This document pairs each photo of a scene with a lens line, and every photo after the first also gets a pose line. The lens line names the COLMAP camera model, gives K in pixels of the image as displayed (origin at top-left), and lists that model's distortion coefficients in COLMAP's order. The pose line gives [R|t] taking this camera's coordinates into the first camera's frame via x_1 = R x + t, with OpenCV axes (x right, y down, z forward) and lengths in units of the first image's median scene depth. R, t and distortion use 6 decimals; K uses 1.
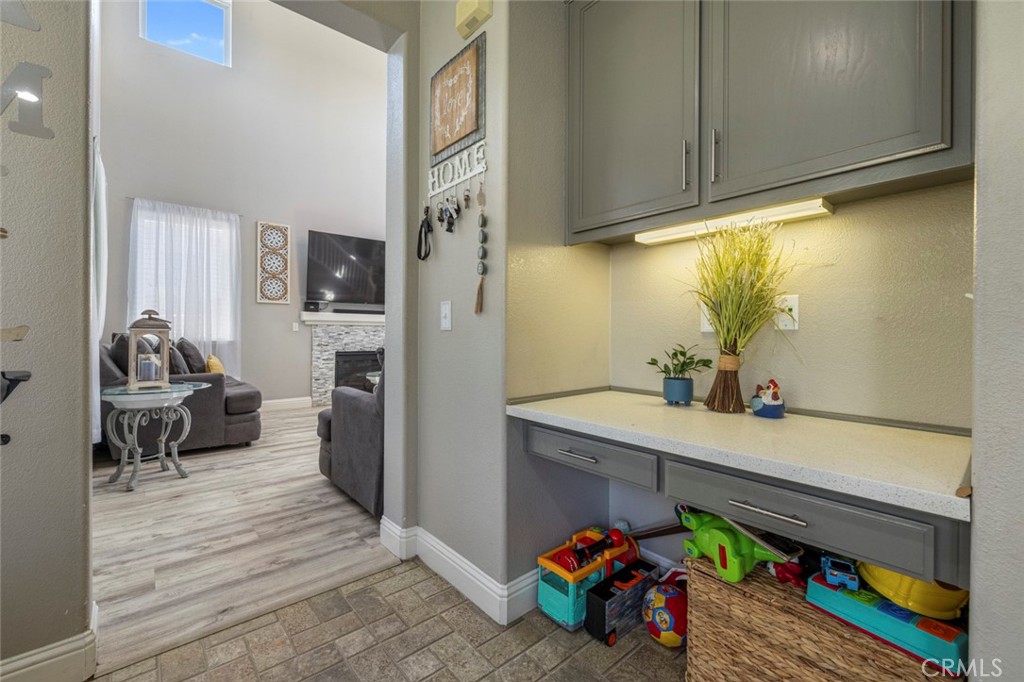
lens RADIAL K [[431.0, 0, 509.9], [0, 431.0, 327.0], [0, 0, 1]] dist [-0.000508, -0.000508]
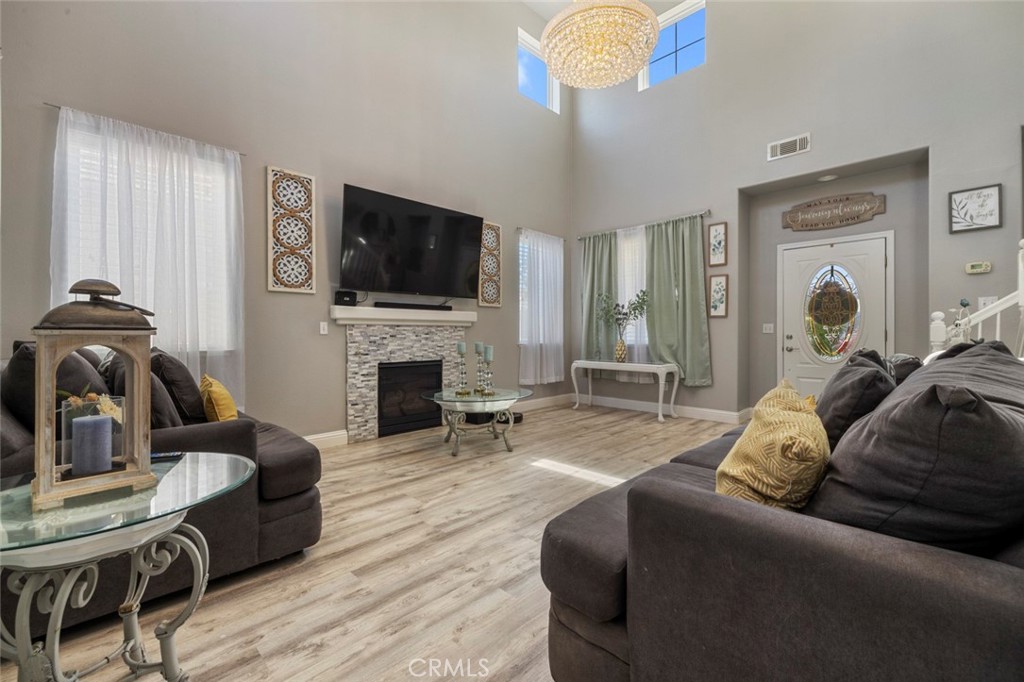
lens RADIAL K [[430.3, 0, 515.2], [0, 430.3, 329.6], [0, 0, 1]] dist [-0.002334, -0.000717]
pose [[0.996279, -0.008985, 0.085721, -0.271727], [0.008704, 0.999955, 0.003651, 0.002452], [-0.085750, -0.002892, 0.996312, 0.321539]]
